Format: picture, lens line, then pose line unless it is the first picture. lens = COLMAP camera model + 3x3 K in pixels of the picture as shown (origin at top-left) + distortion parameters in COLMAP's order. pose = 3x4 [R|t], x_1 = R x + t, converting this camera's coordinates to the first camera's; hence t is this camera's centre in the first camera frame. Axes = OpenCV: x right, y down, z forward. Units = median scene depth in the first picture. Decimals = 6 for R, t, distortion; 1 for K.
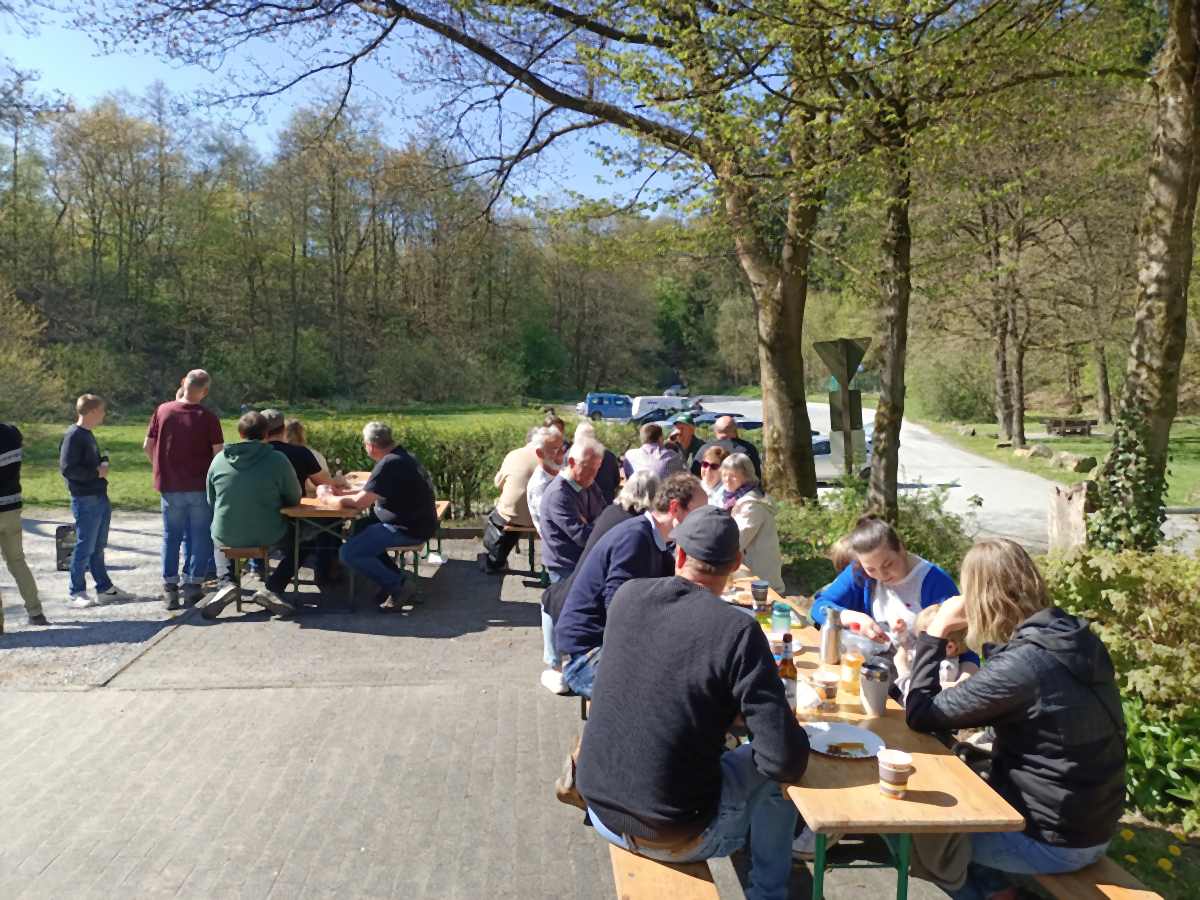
lens RADIAL K [[873.6, 0, 600.0], [0, 873.6, 450.0], [0, 0, 1]] dist [0.060458, -0.067602]
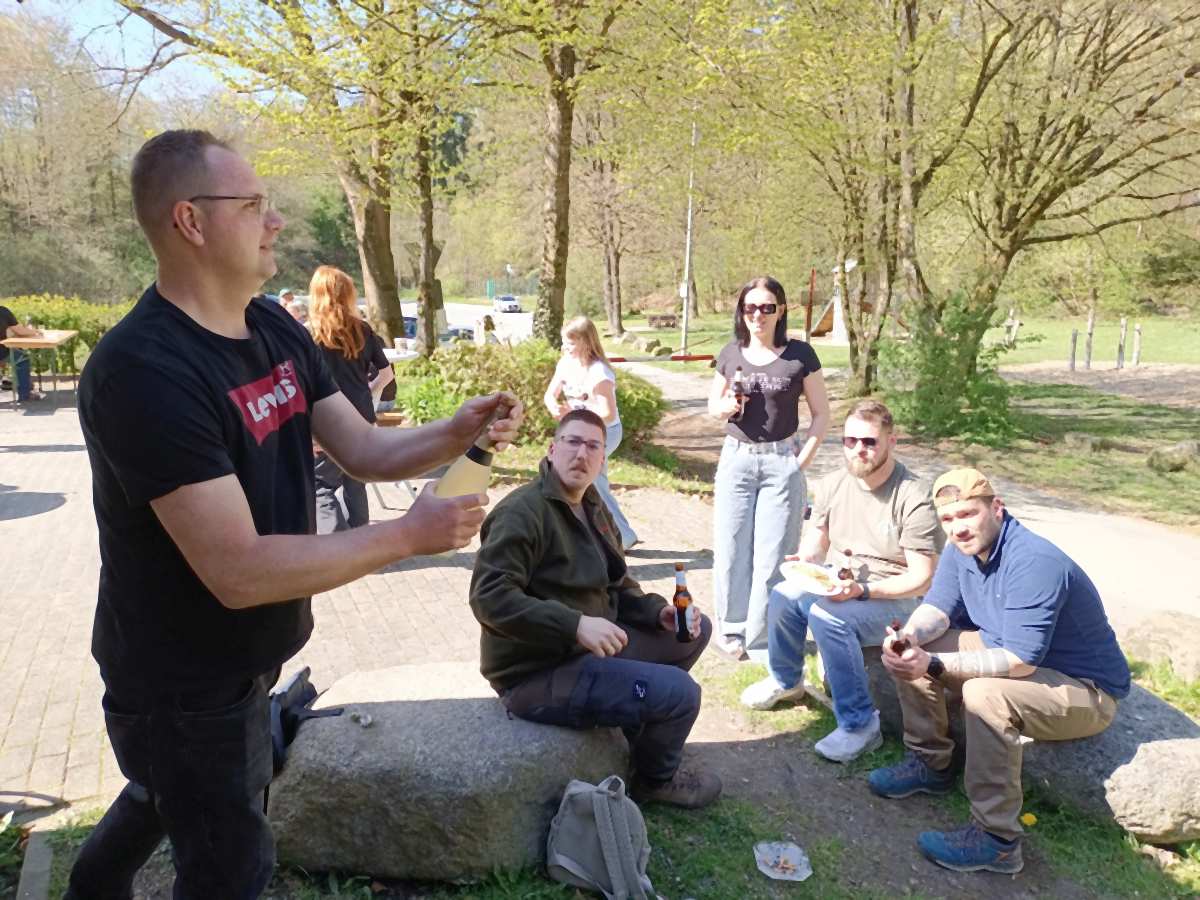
lens RADIAL K [[873.6, 0, 600.0], [0, 873.6, 450.0], [0, 0, 1]] dist [0.060458, -0.067602]
pose [[0.933414, -0.065764, 0.352723, 0.010196], [0.028033, 0.993421, 0.111034, 0.017604], [-0.357705, -0.093753, 0.929117, -0.136554]]
